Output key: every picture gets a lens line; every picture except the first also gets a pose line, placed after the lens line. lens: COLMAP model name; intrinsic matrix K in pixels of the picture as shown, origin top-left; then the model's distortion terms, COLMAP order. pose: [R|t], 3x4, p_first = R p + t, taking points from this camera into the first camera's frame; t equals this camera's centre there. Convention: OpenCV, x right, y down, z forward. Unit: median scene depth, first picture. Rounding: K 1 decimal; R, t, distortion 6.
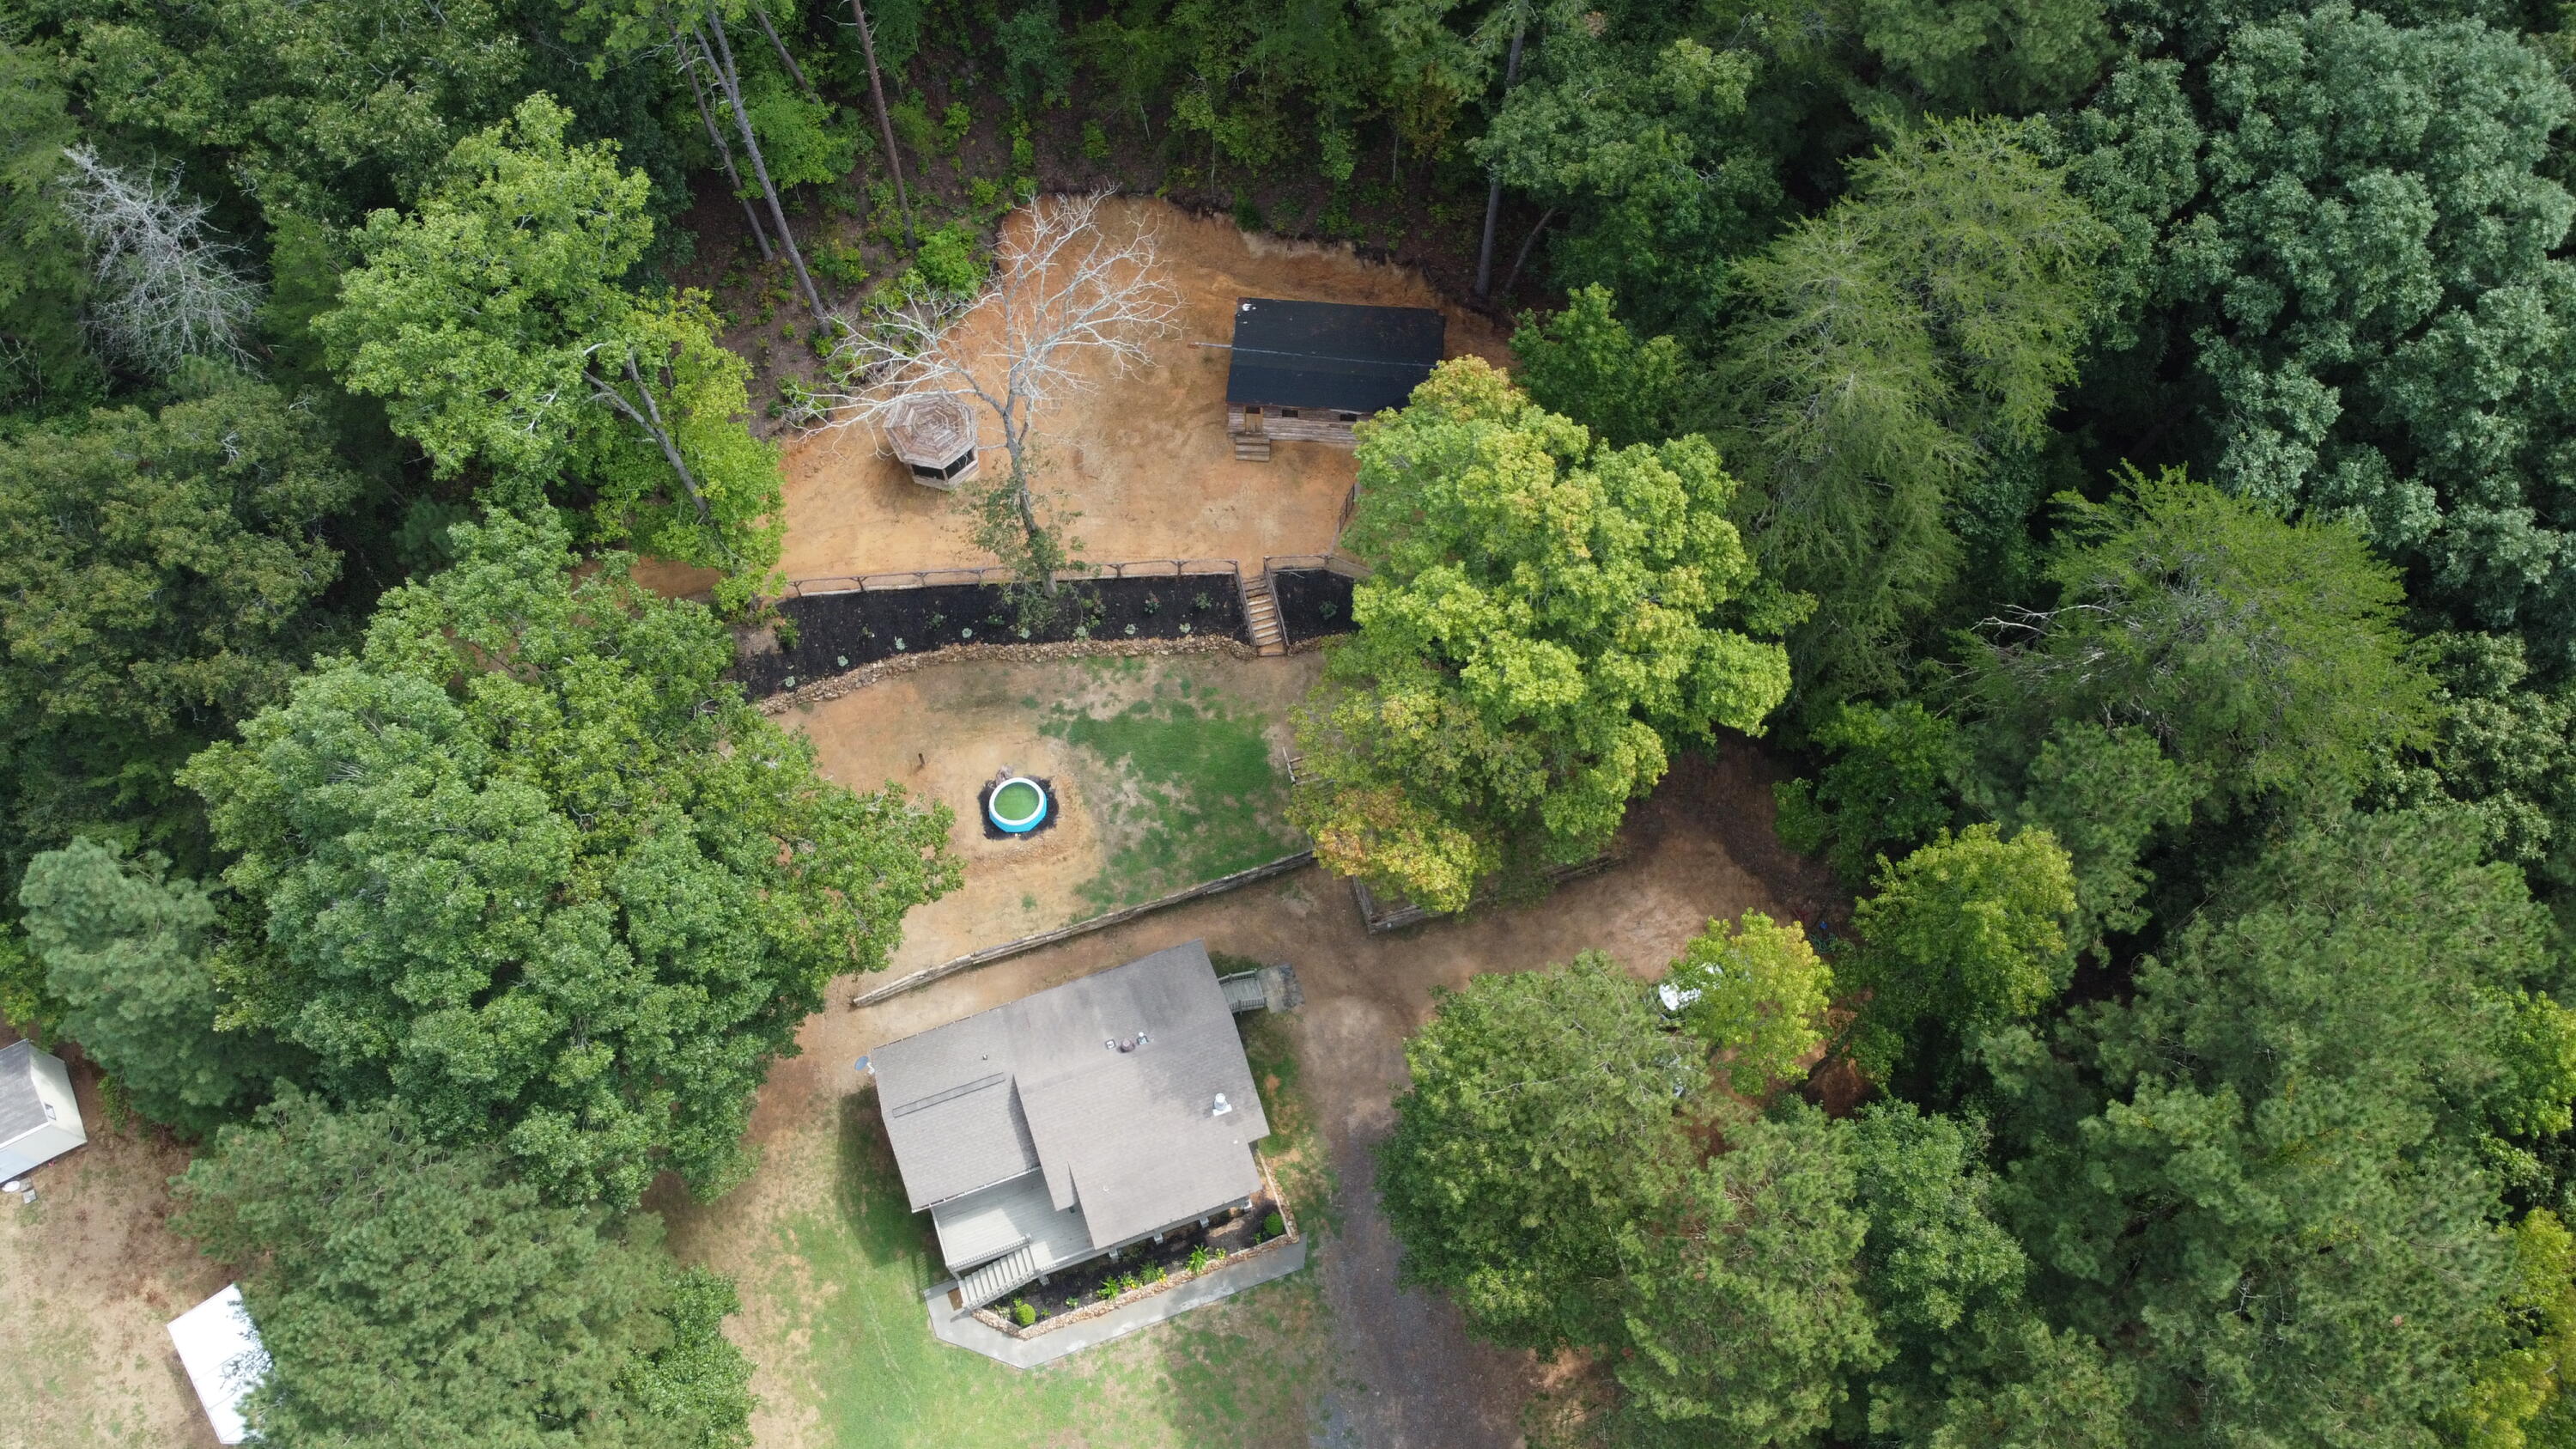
lens RADIAL K [[1963.3, 0, 1300.4], [0, 1963.3, 732.7], [0, 0, 1]] dist [0.011761, -0.005123]
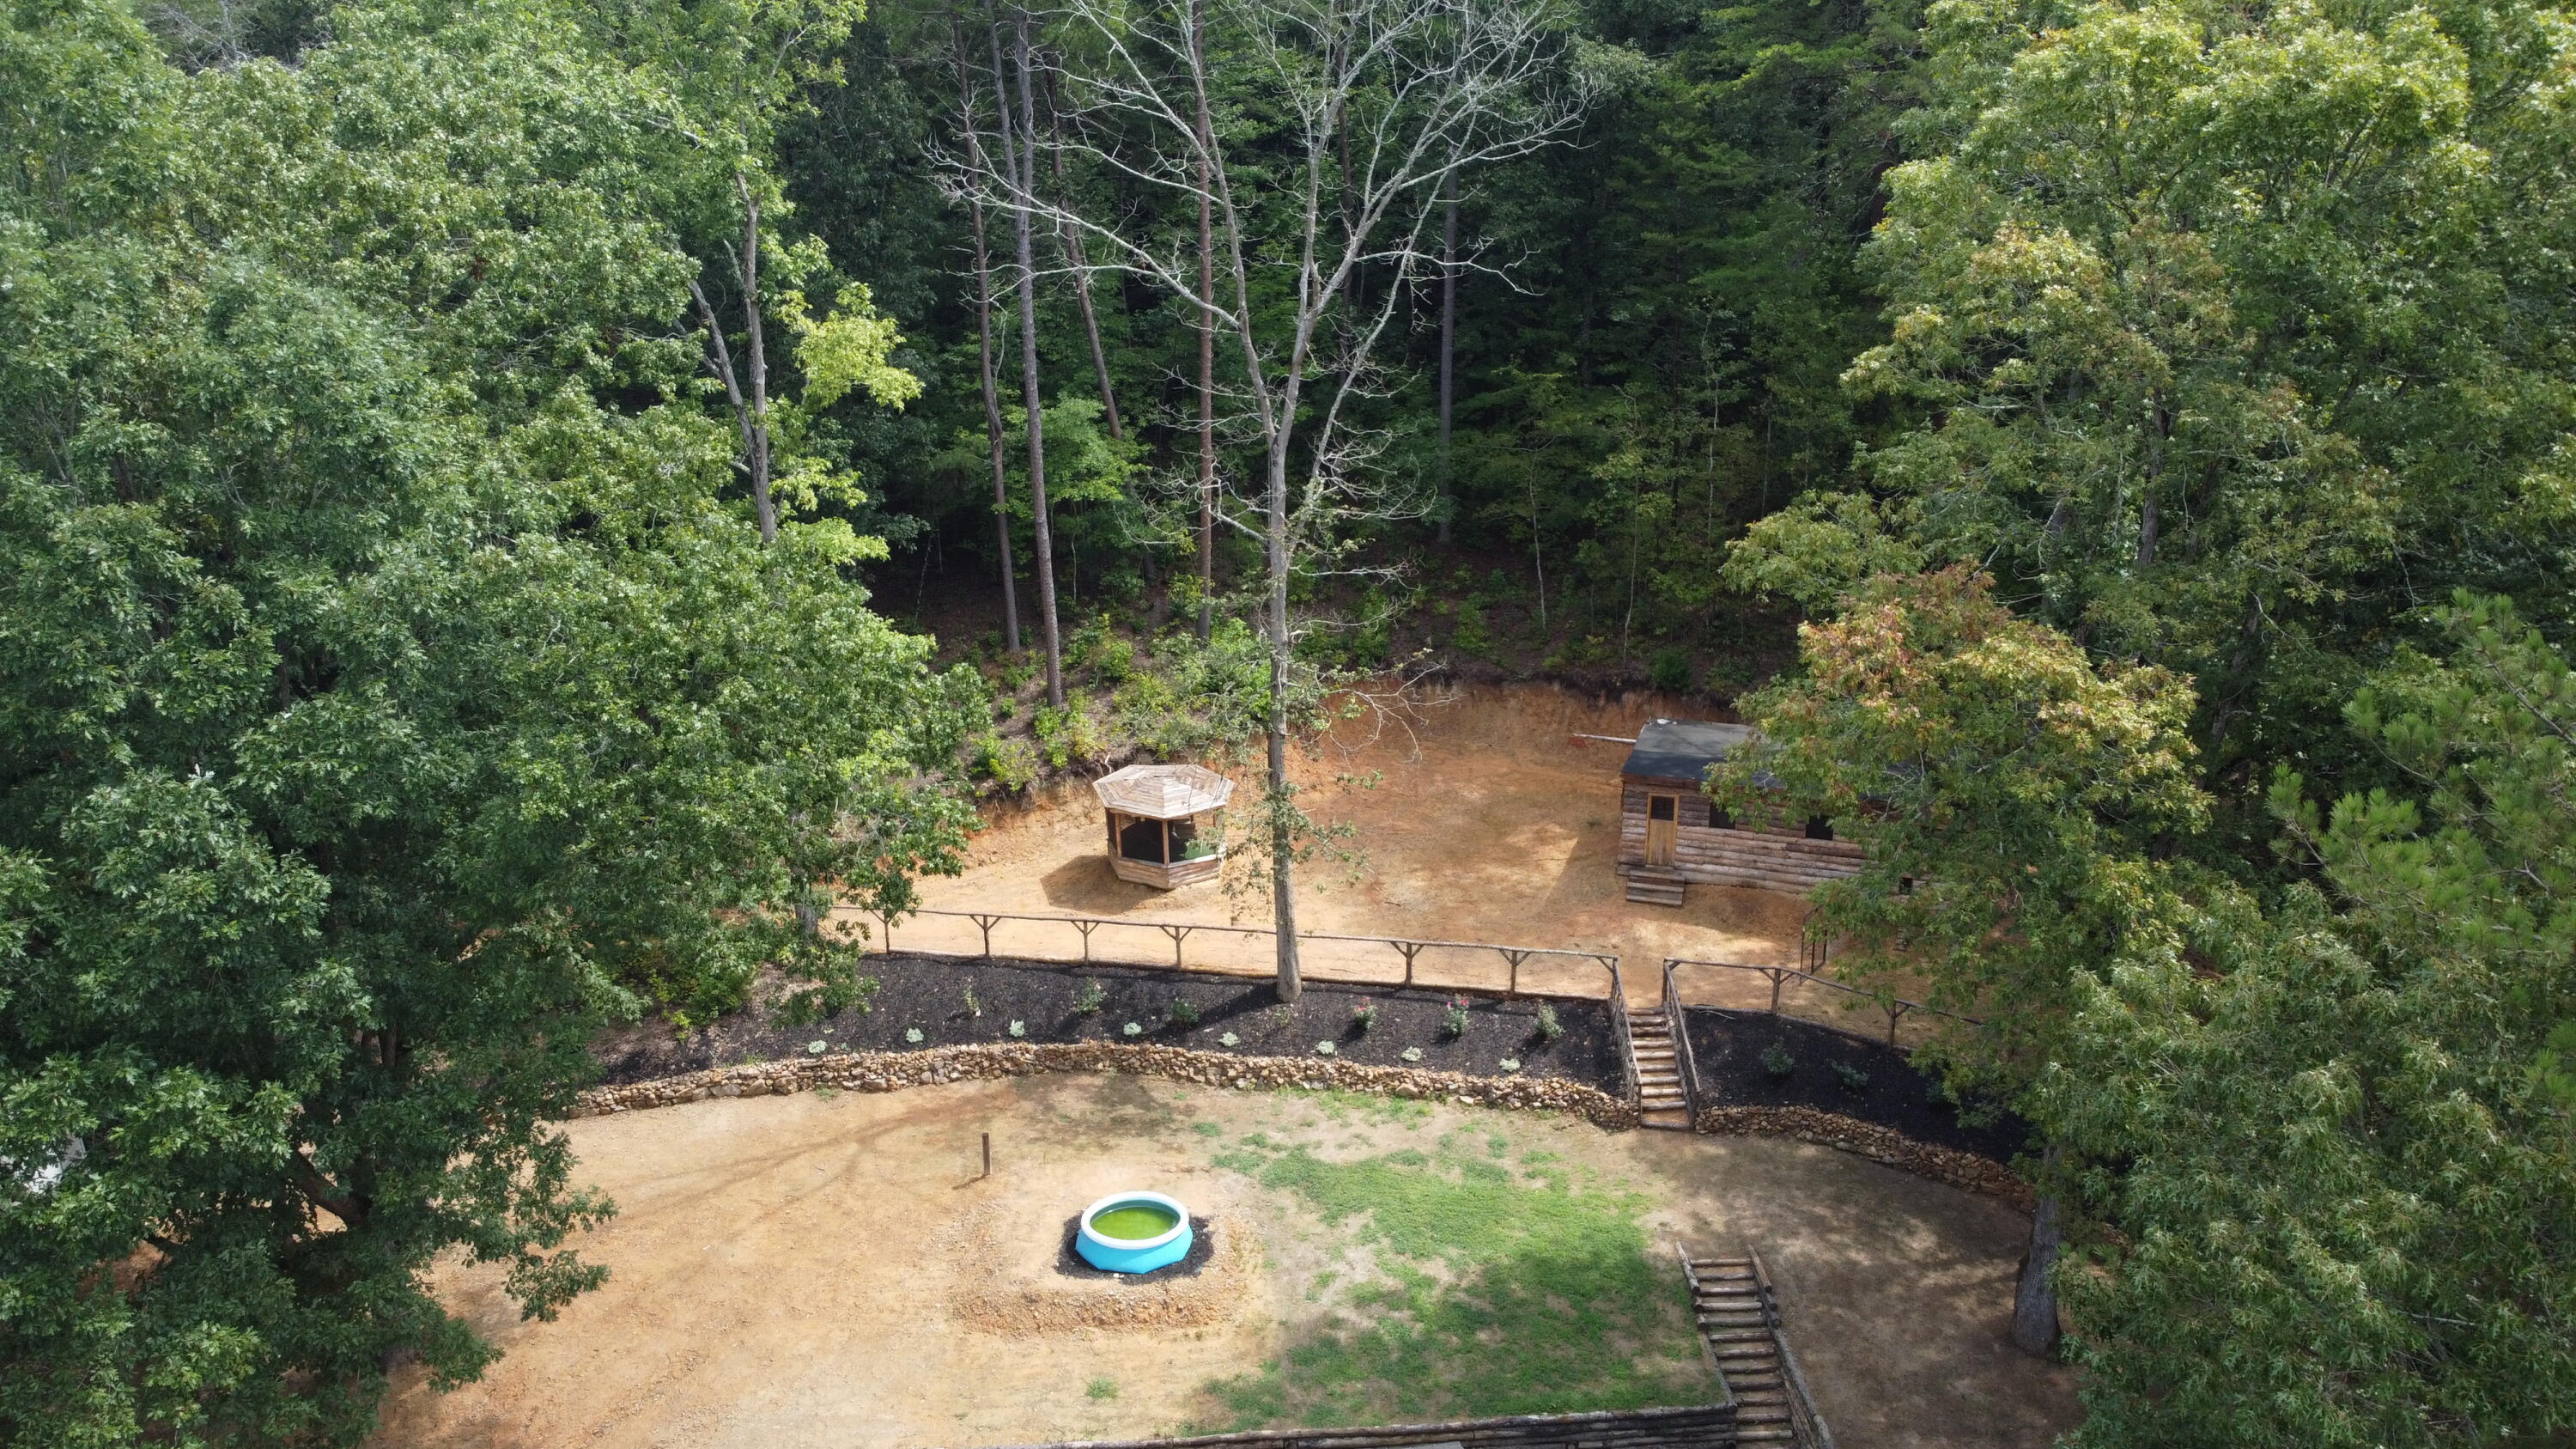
lens RADIAL K [[1967.2, 0, 1300.0], [0, 1967.2, 687.4], [0, 0, 1]] dist [0.007749, -0.001337]
pose [[0.972947, 0.055367, -0.224296, 0.002412], [-0.203404, 0.665649, -0.718010, 0.305345], [0.109548, 0.744209, 0.658903, 0.584094]]
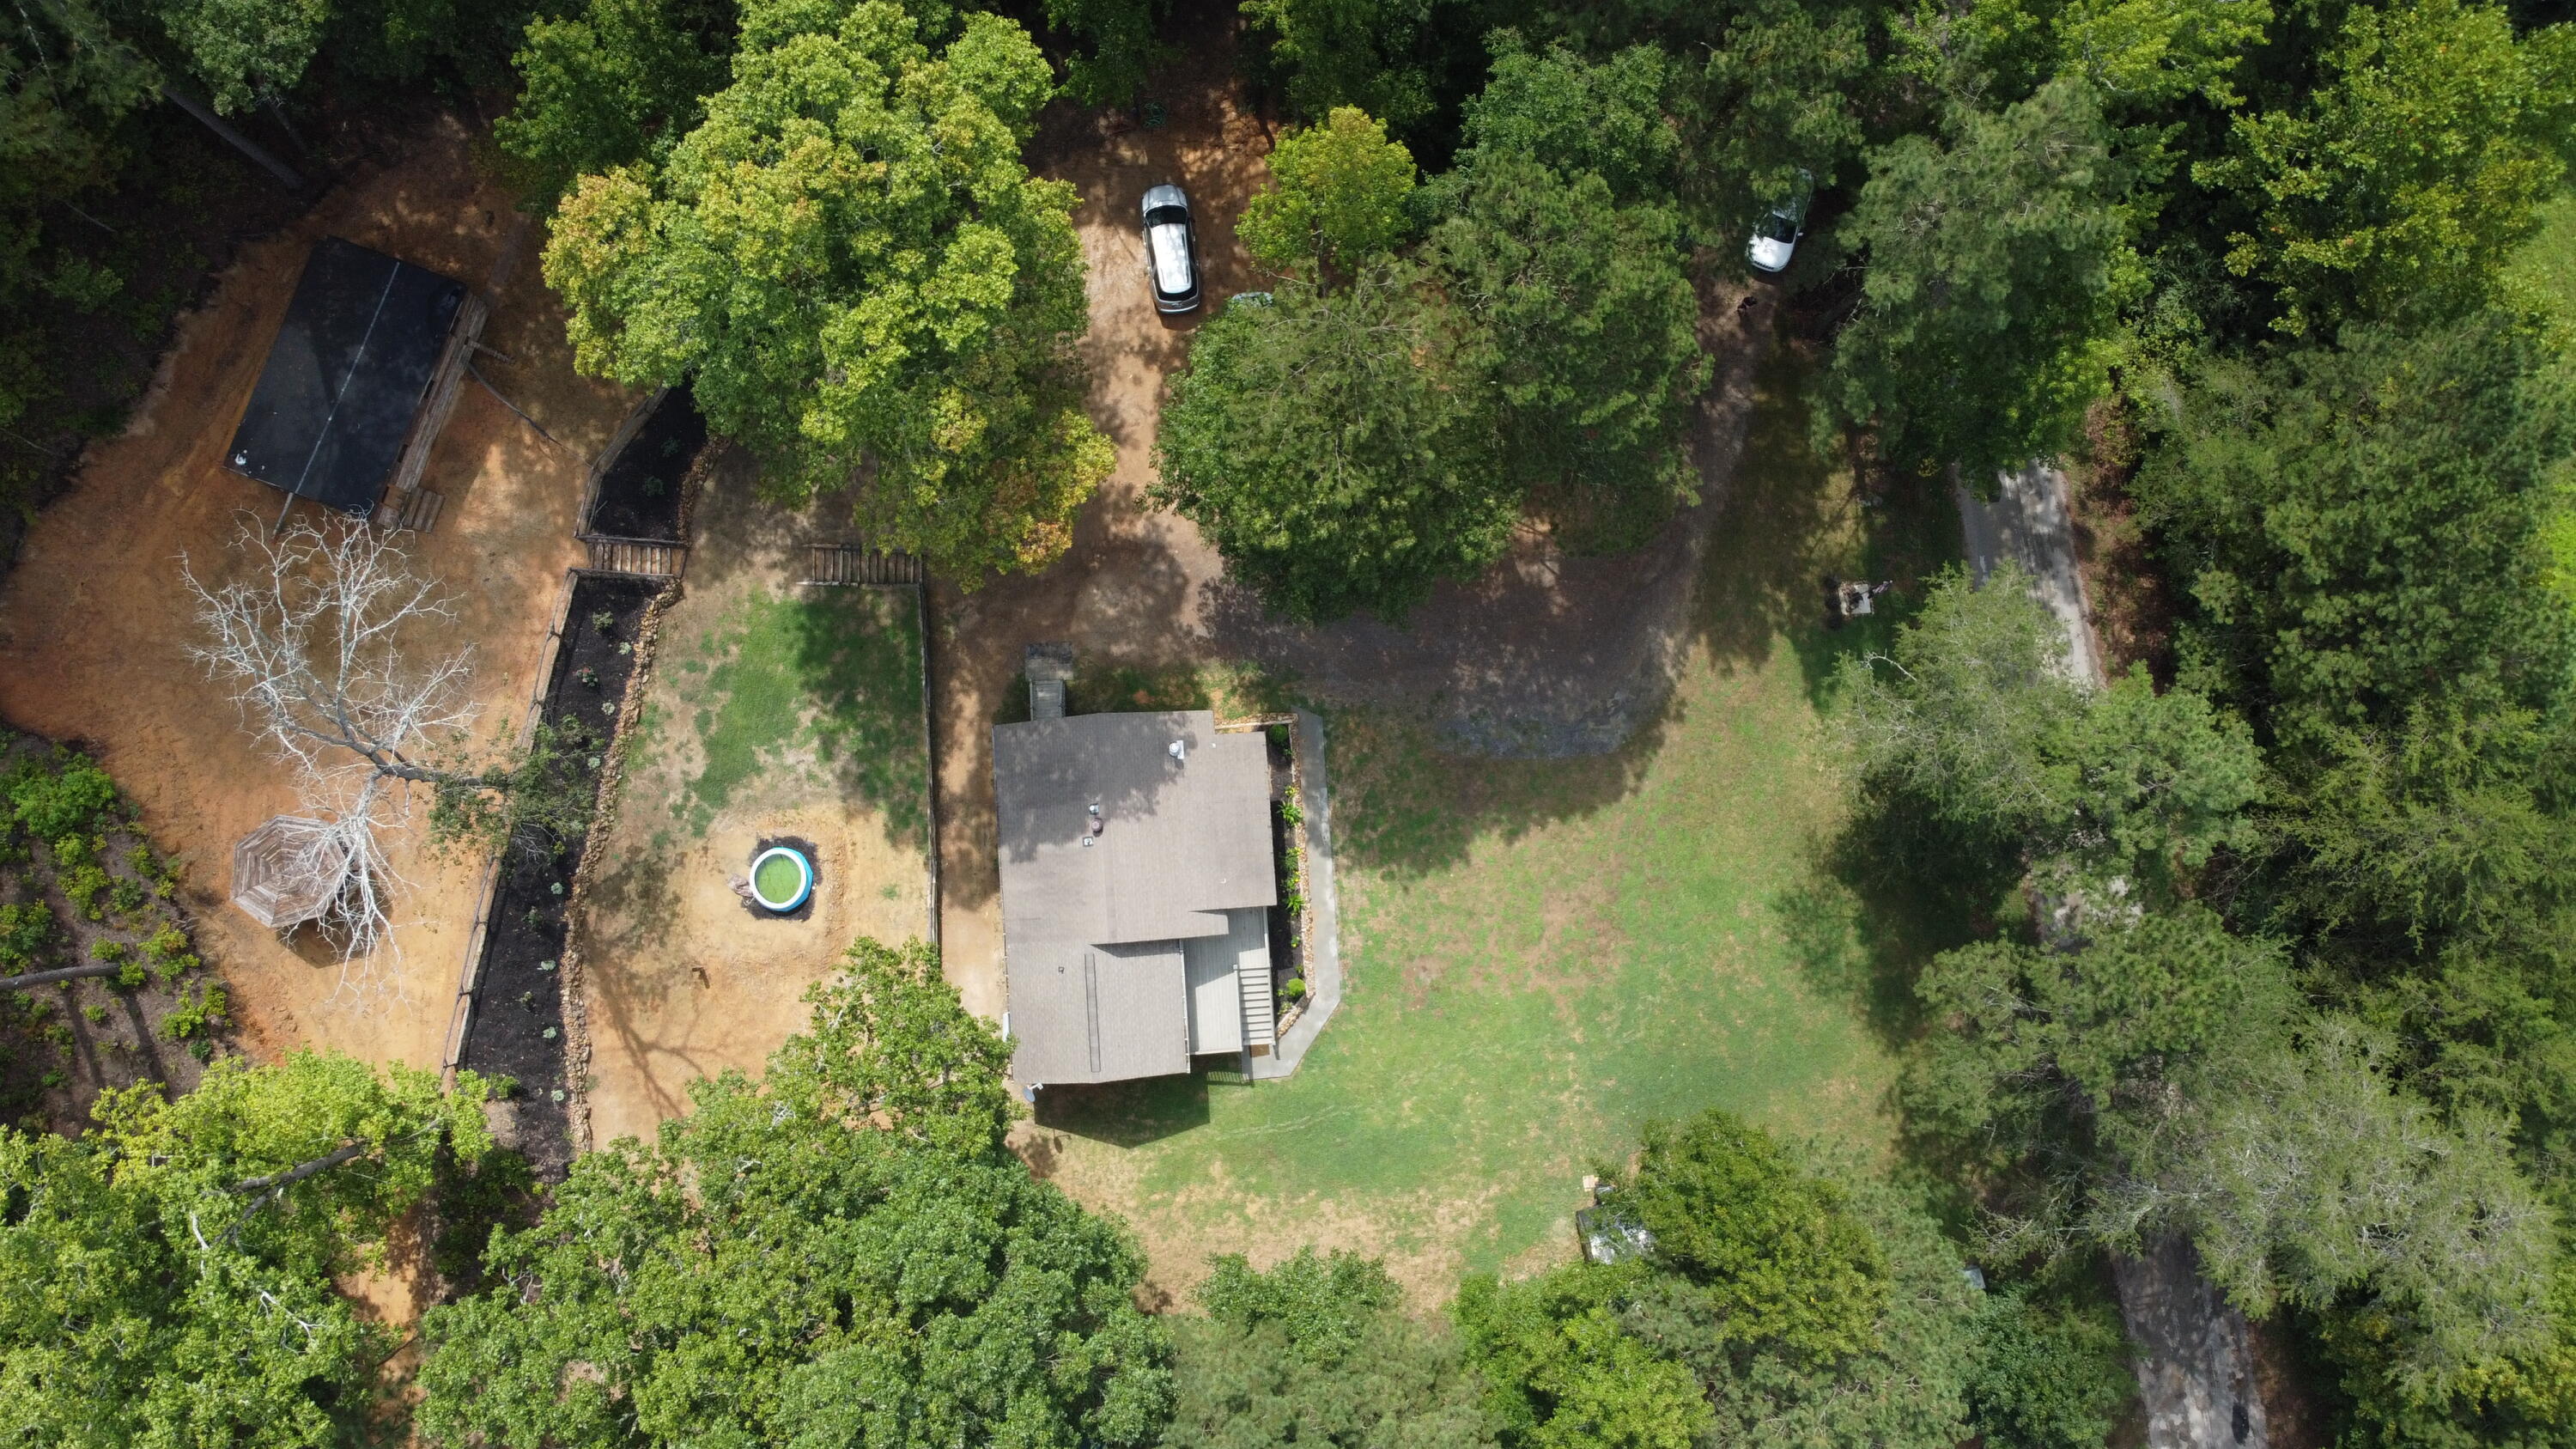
lens RADIAL K [[1945.5, 0, 1295.6], [0, 1945.5, 728.2], [0, 0, 1]] dist [0.005458, -0.009499]
pose [[0.272842, -0.959096, 0.075440, -0.081902], [0.856315, 0.277846, 0.435346, -0.176822], [-0.438499, -0.054180, 0.897097, 0.087258]]
